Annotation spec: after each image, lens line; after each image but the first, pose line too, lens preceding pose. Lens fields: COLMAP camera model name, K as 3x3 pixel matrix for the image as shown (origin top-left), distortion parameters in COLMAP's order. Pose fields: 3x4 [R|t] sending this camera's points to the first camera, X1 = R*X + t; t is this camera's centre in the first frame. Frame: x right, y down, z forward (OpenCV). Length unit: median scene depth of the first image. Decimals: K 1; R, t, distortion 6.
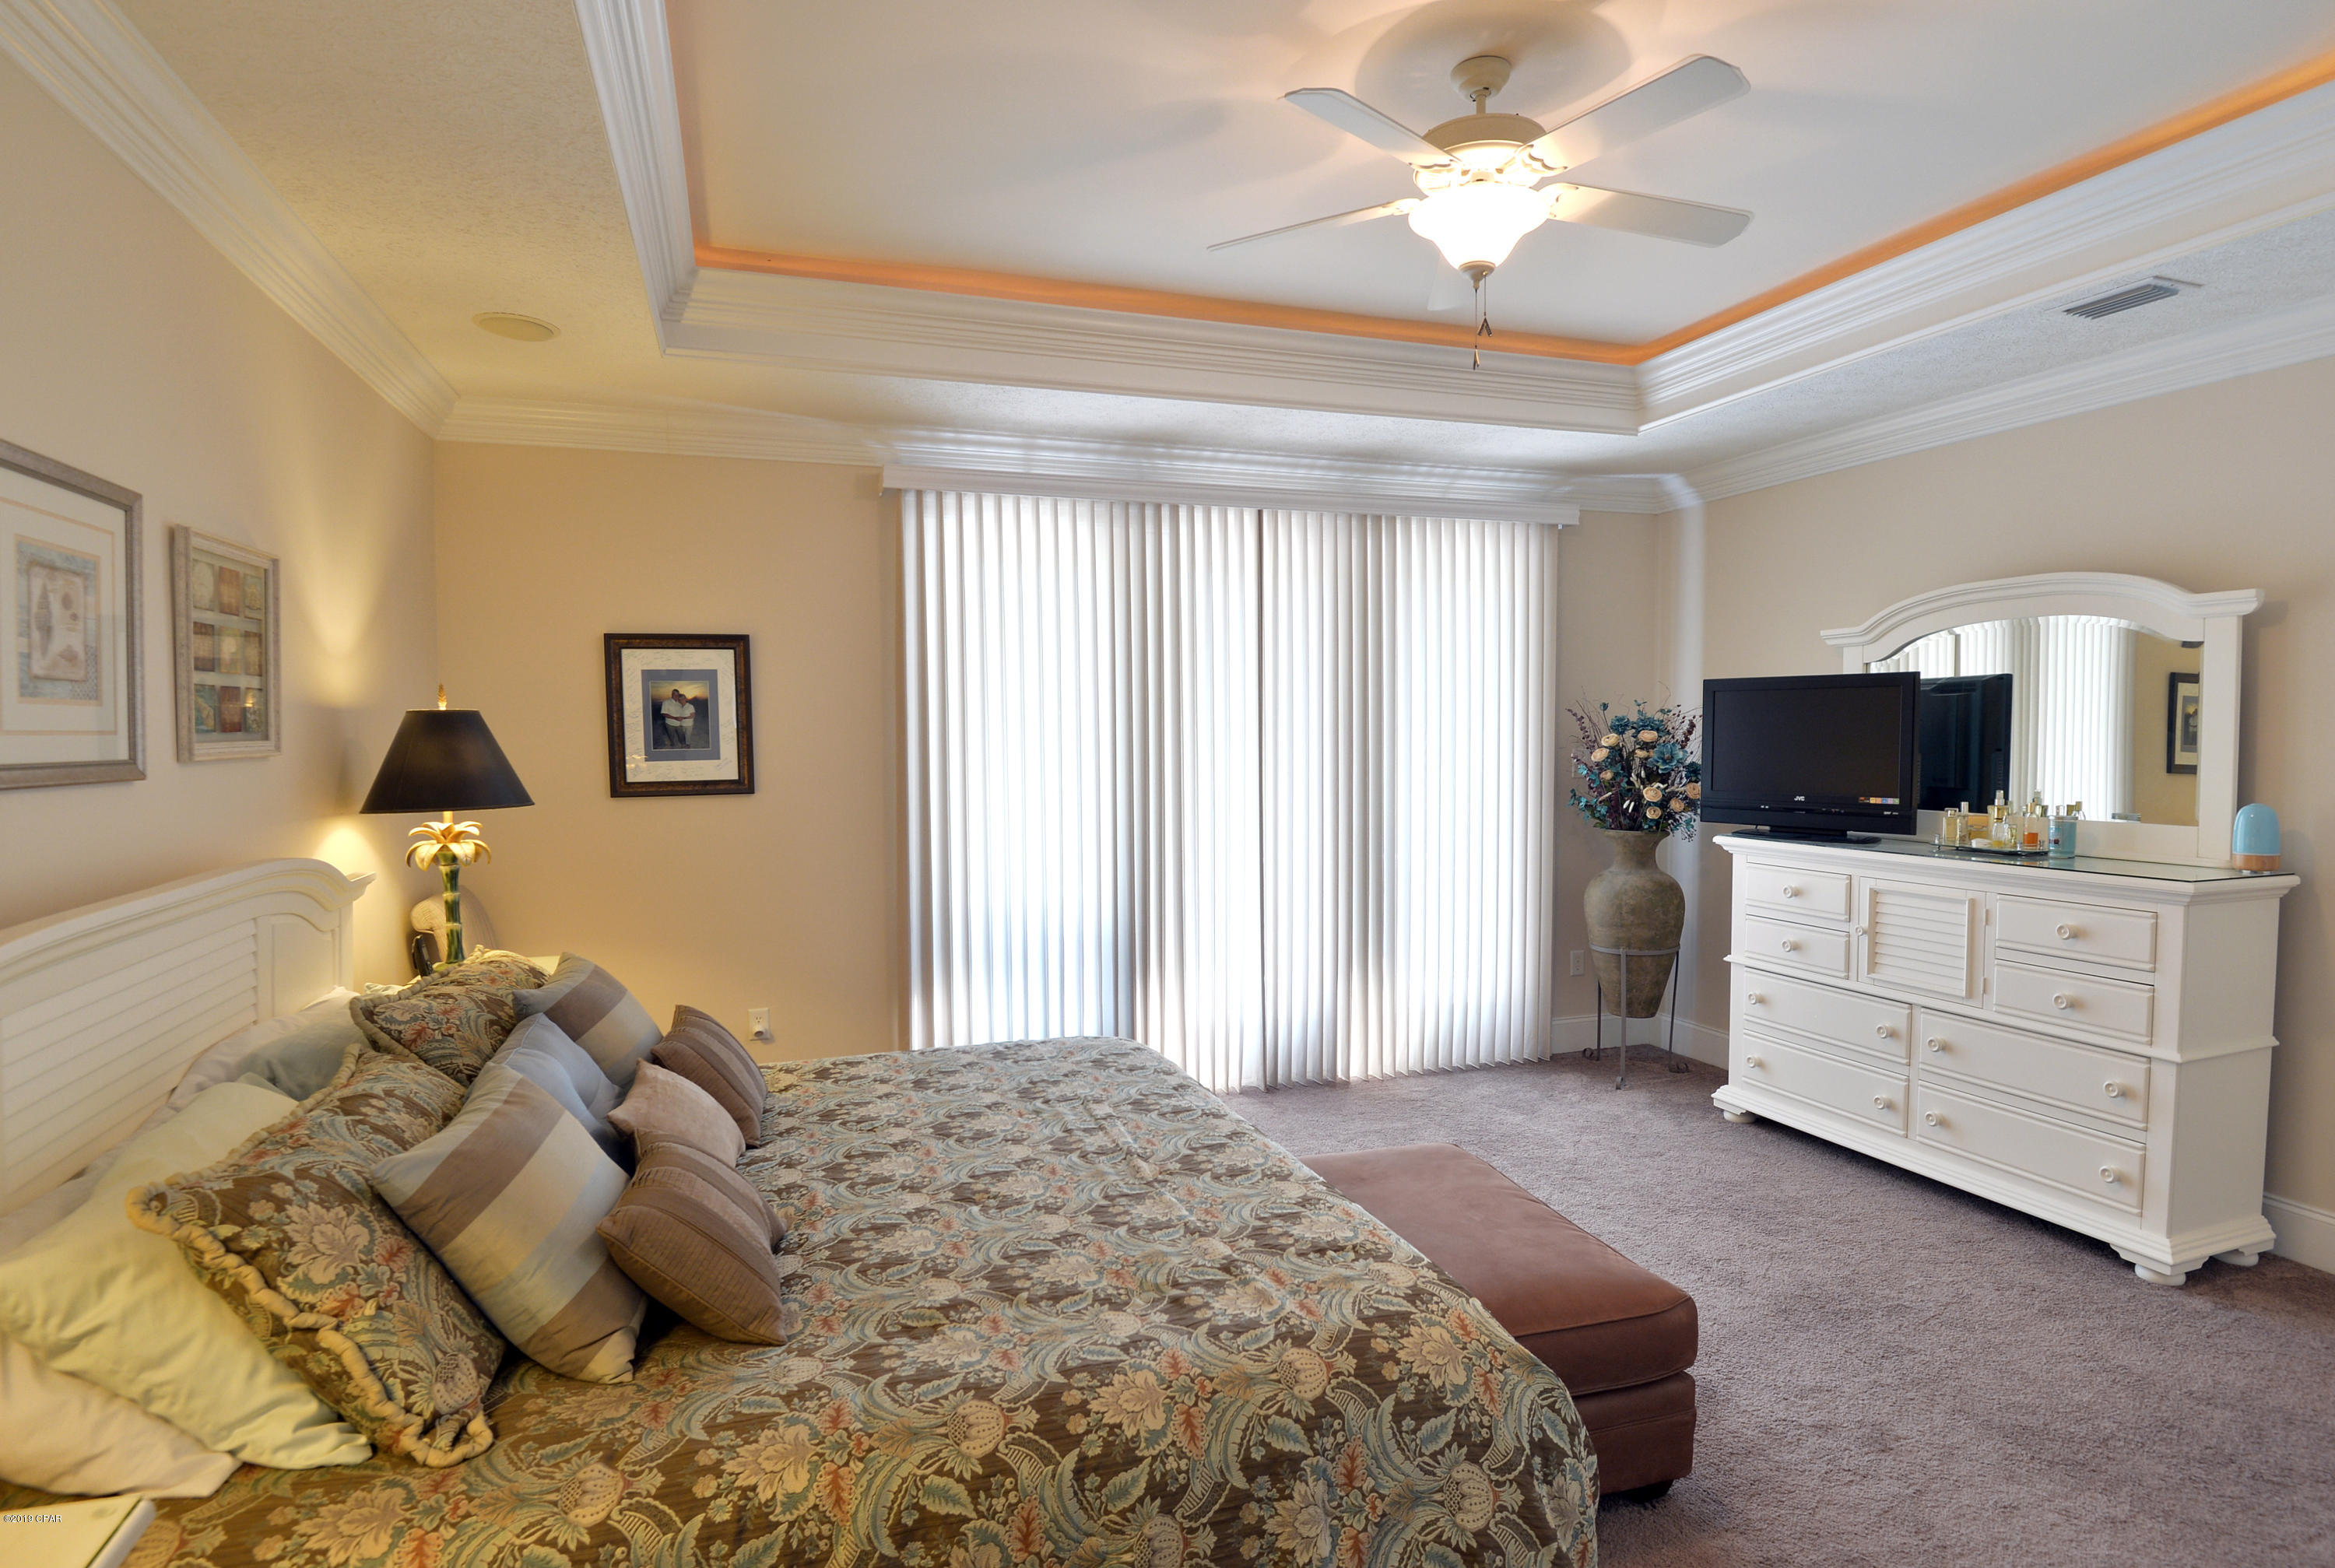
lens RADIAL K [[1200.1, 0, 1167.5], [0, 1200.1, 784.0], [0, 0, 1]] dist [-0.031204, -0.000251]
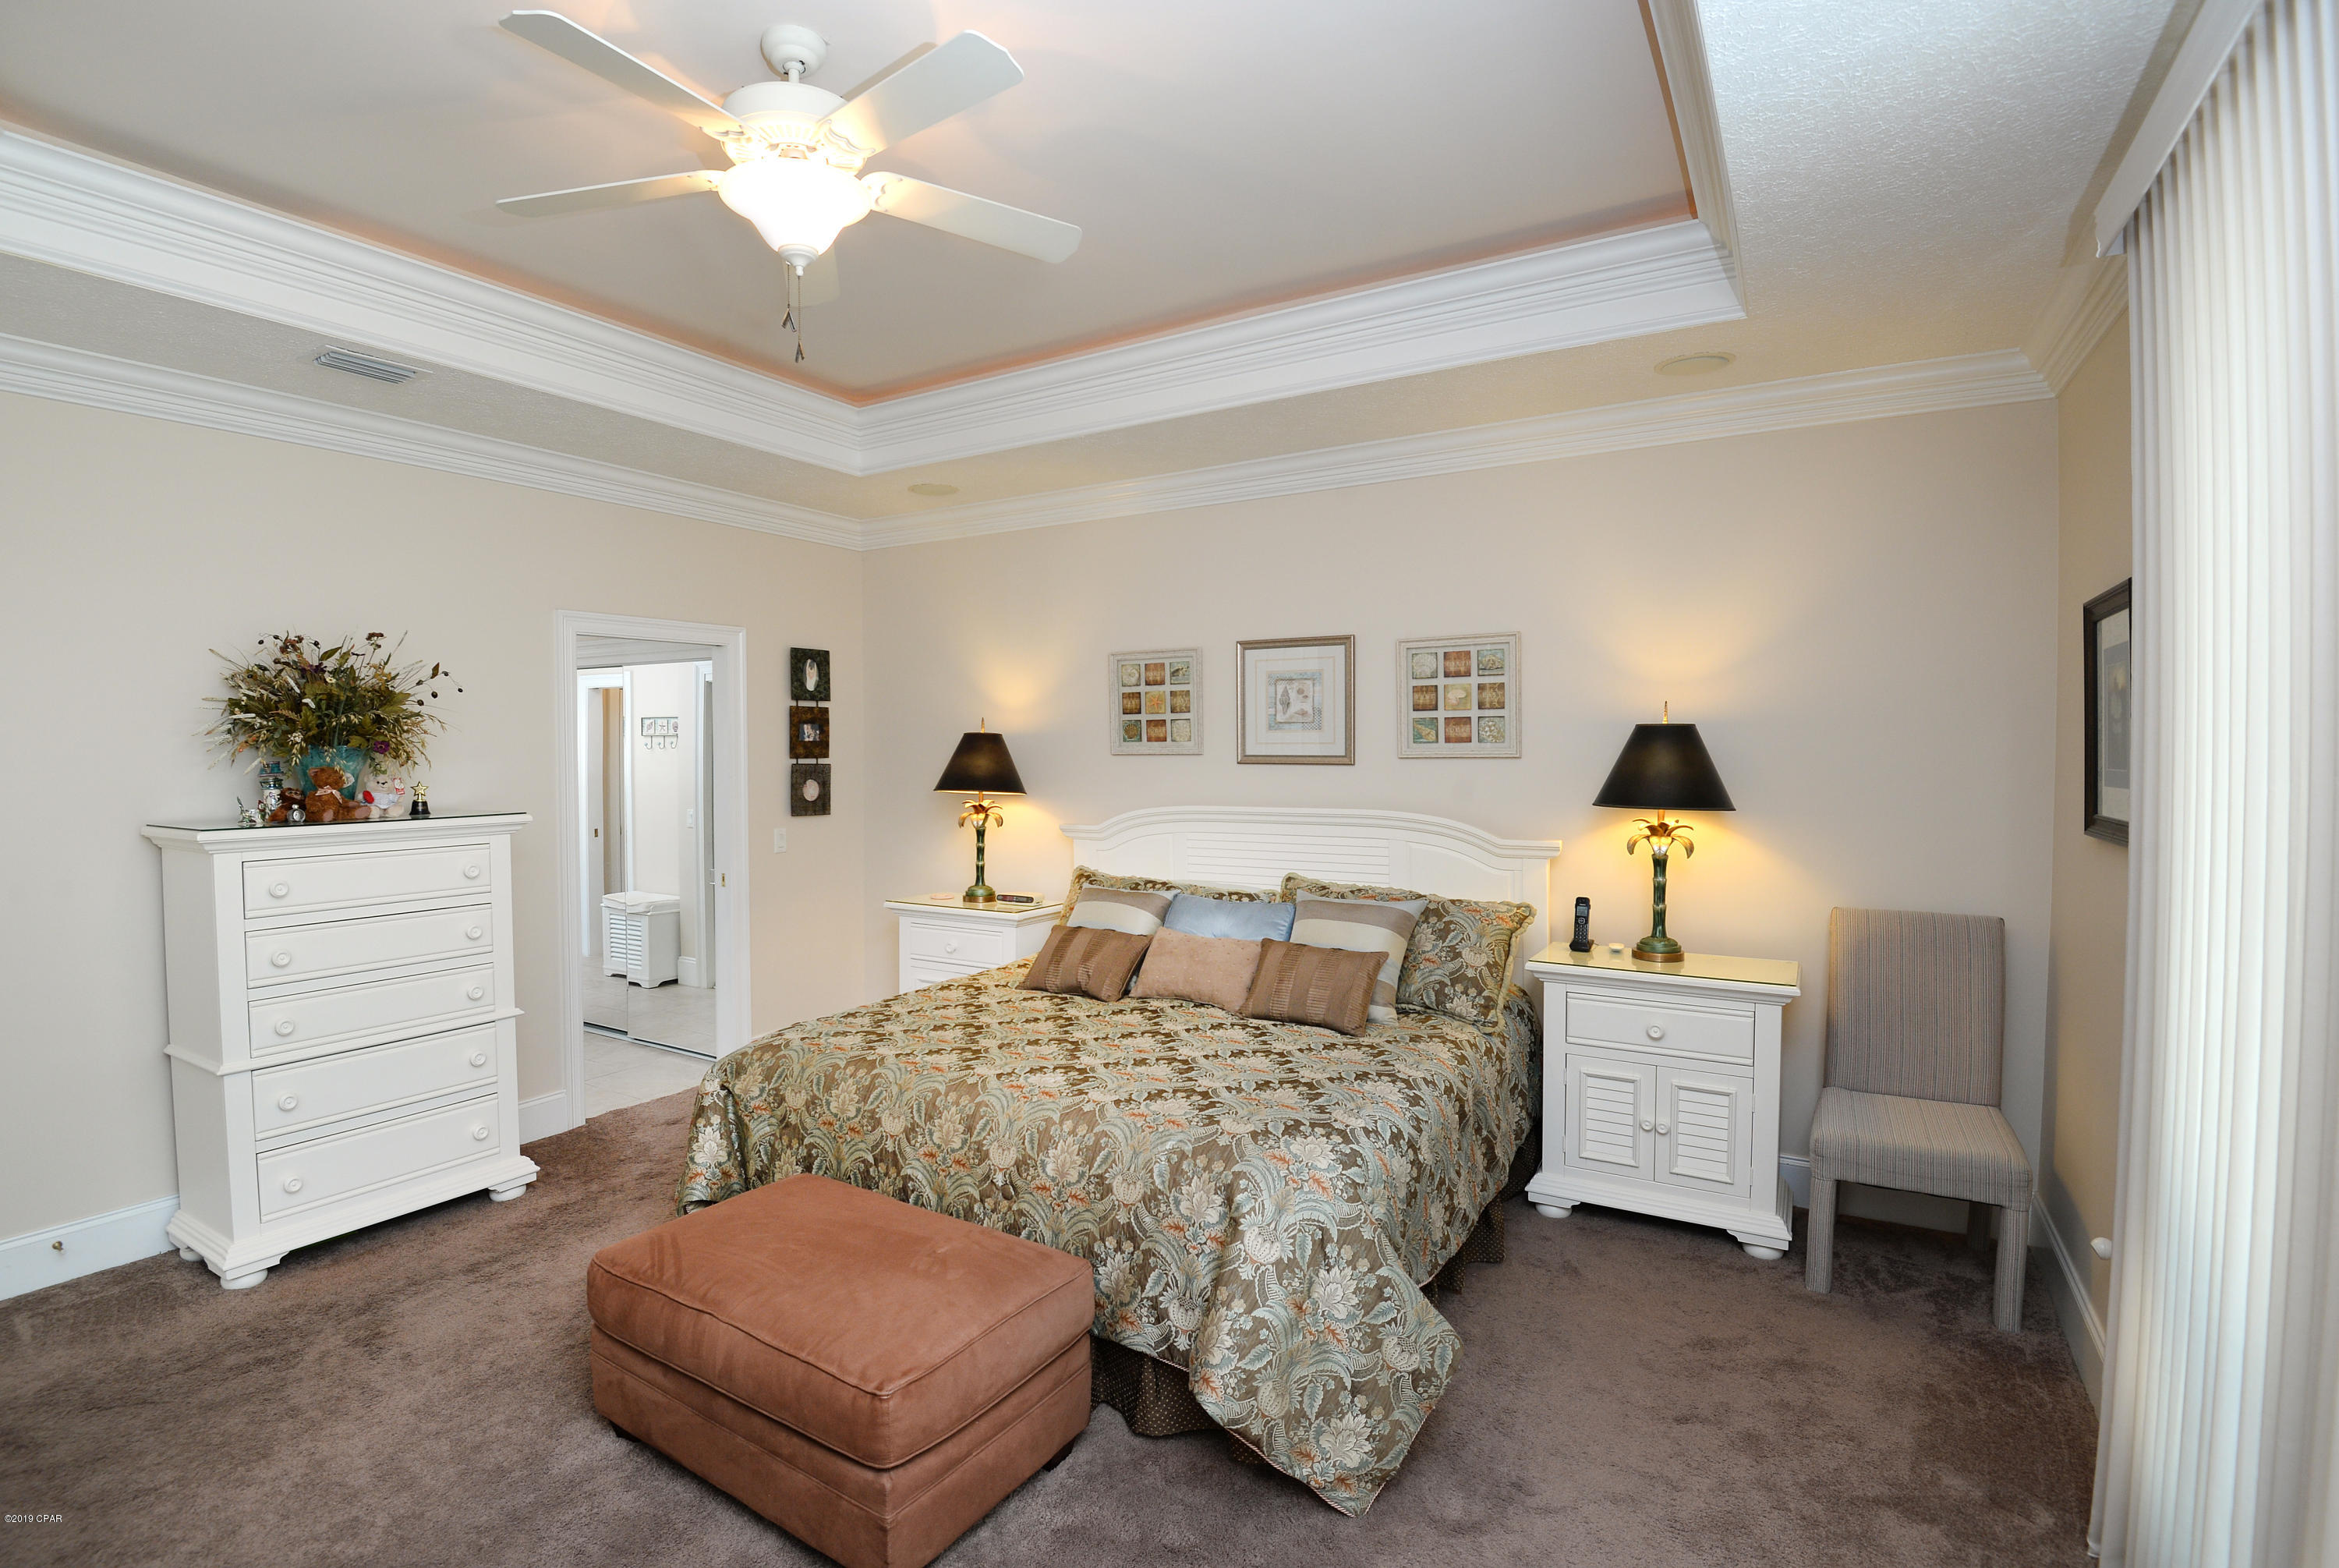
lens RADIAL K [[1113.3, 0, 1133.2], [0, 1113.3, 771.8], [0, 0, 1]] dist [-0.004399, -0.026915]
pose [[-0.768053, 0.025440, -0.639880, 0.376094], [-0.019509, 0.997817, 0.063088, -0.054796], [0.640089, 0.060939, -0.765881, 1.124774]]
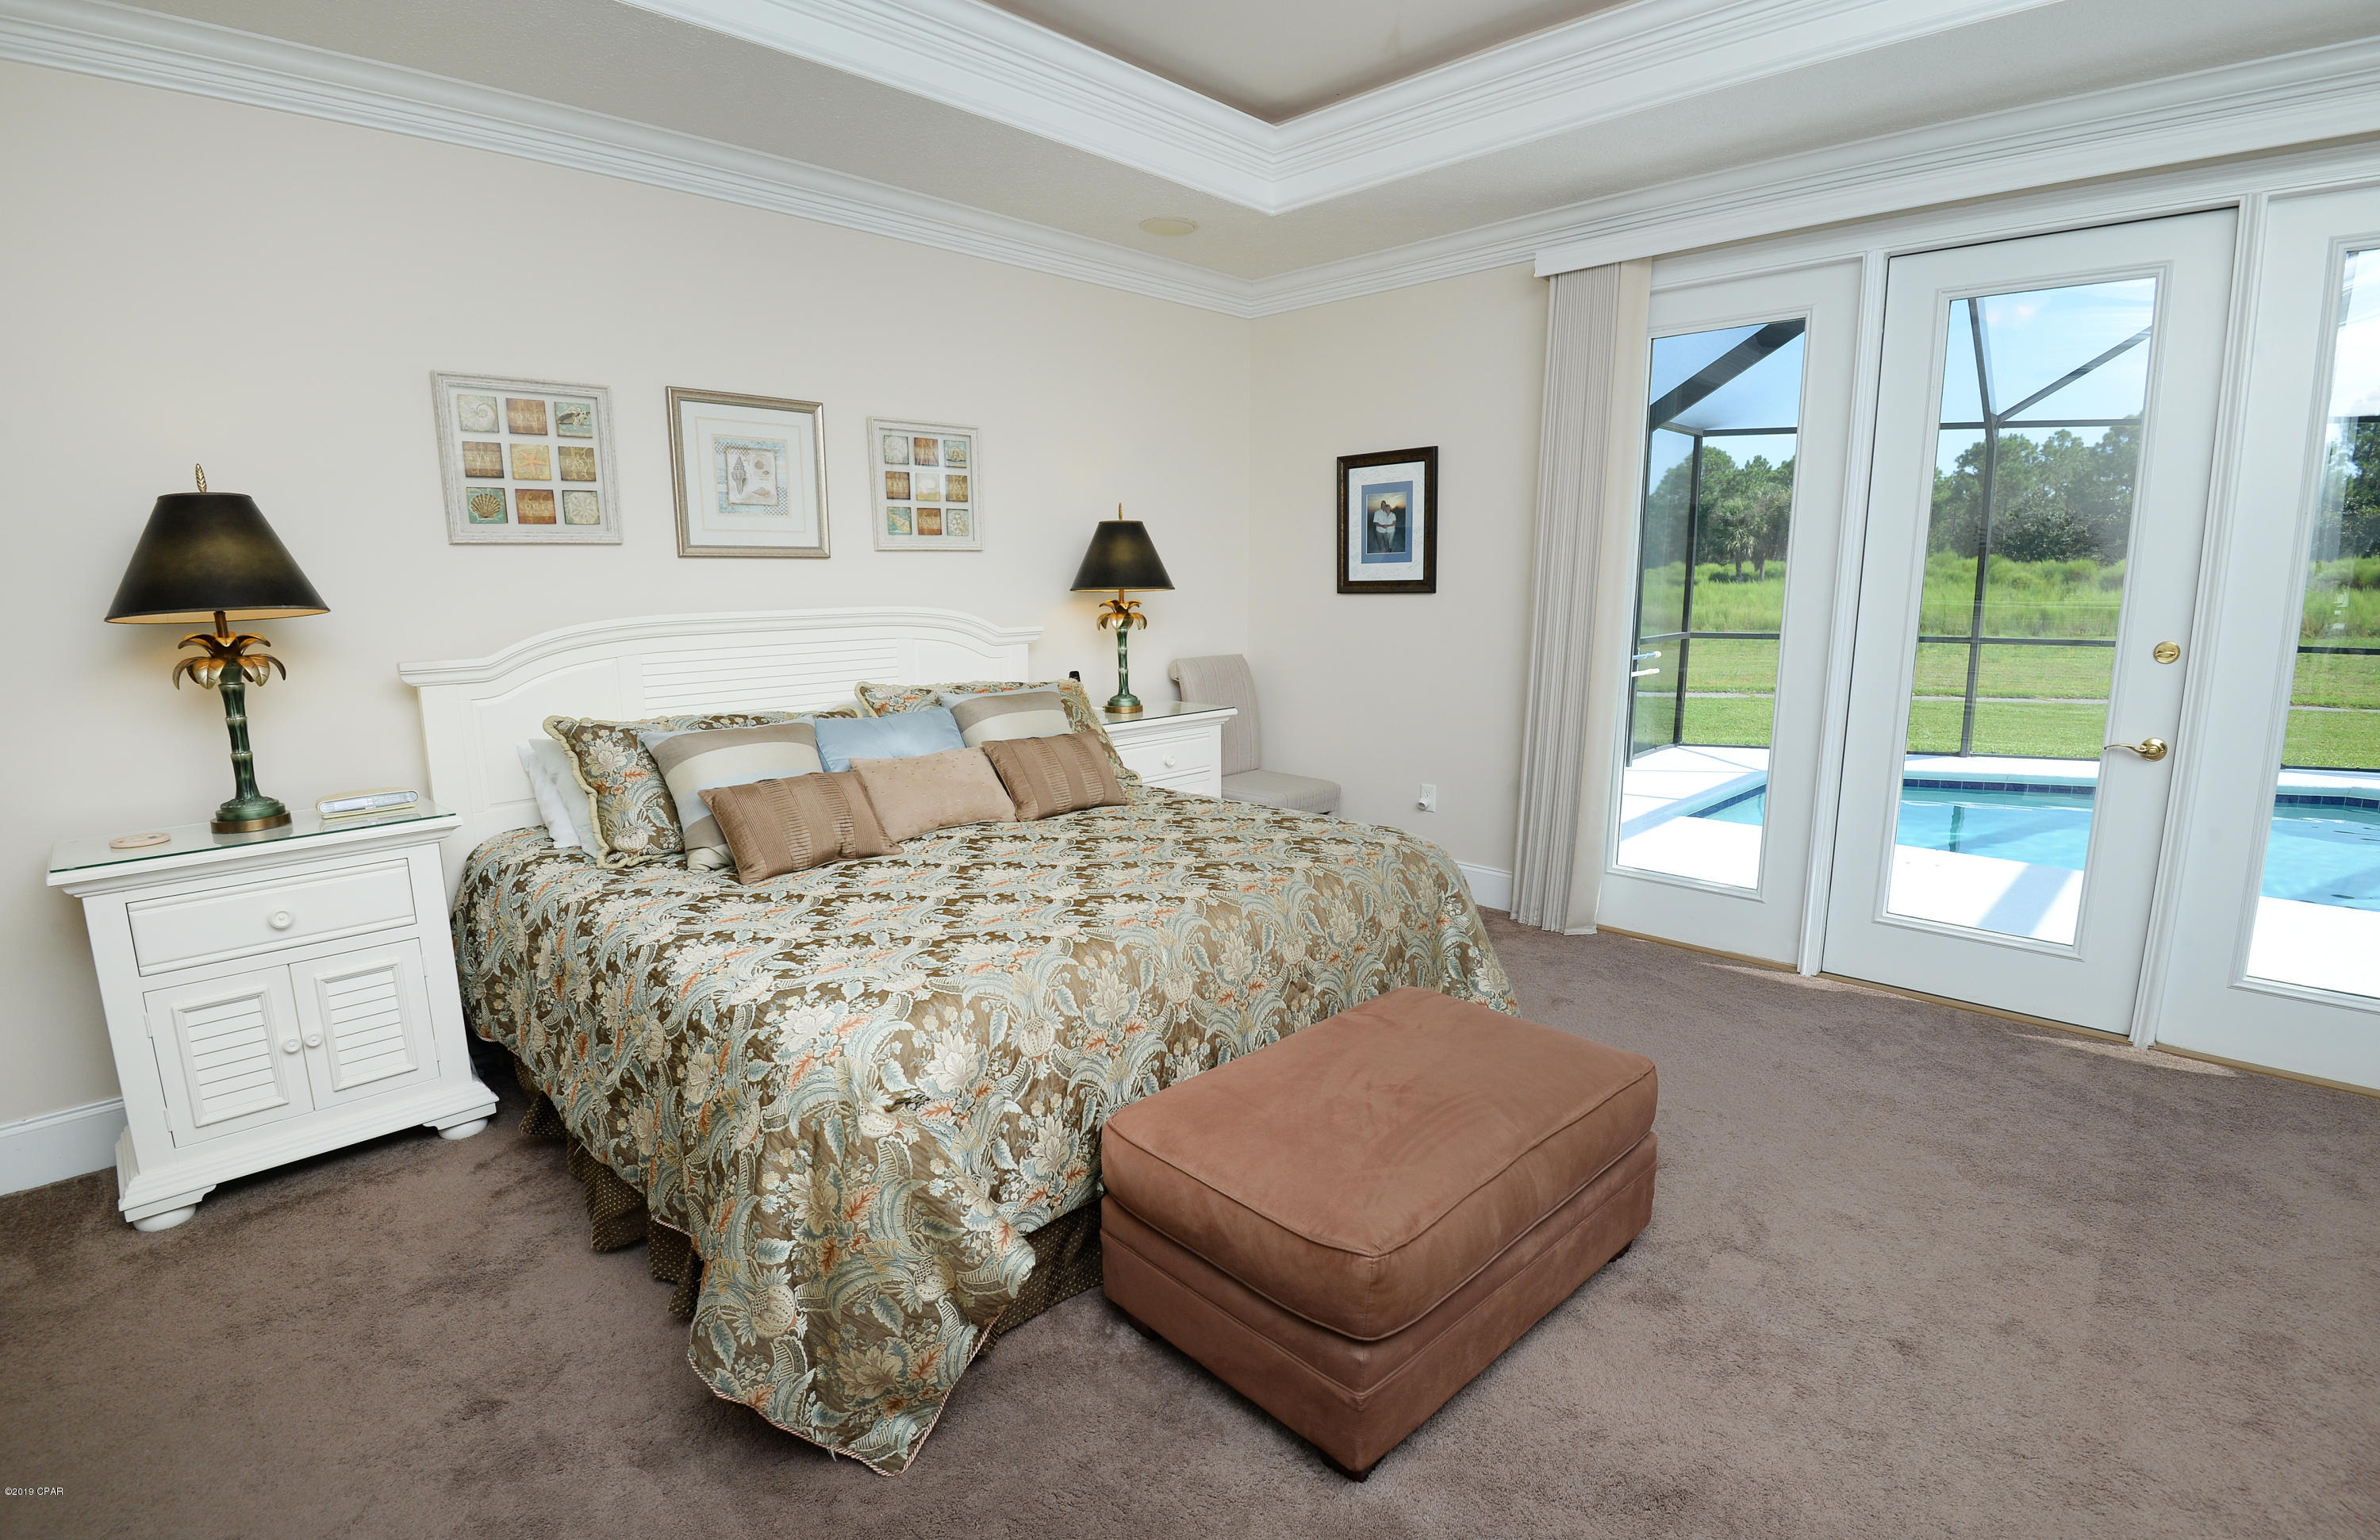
lens RADIAL K [[1123.3, 0, 1194.2], [0, 1123.3, 773.8], [0, 0, 1]] dist [-0.010801, -0.025273]
pose [[0.464760, 0.153442, -0.872040, 0.505644], [-0.031964, 0.987135, 0.156659, 0.018560], [0.884859, -0.044935, 0.463686, 0.319311]]
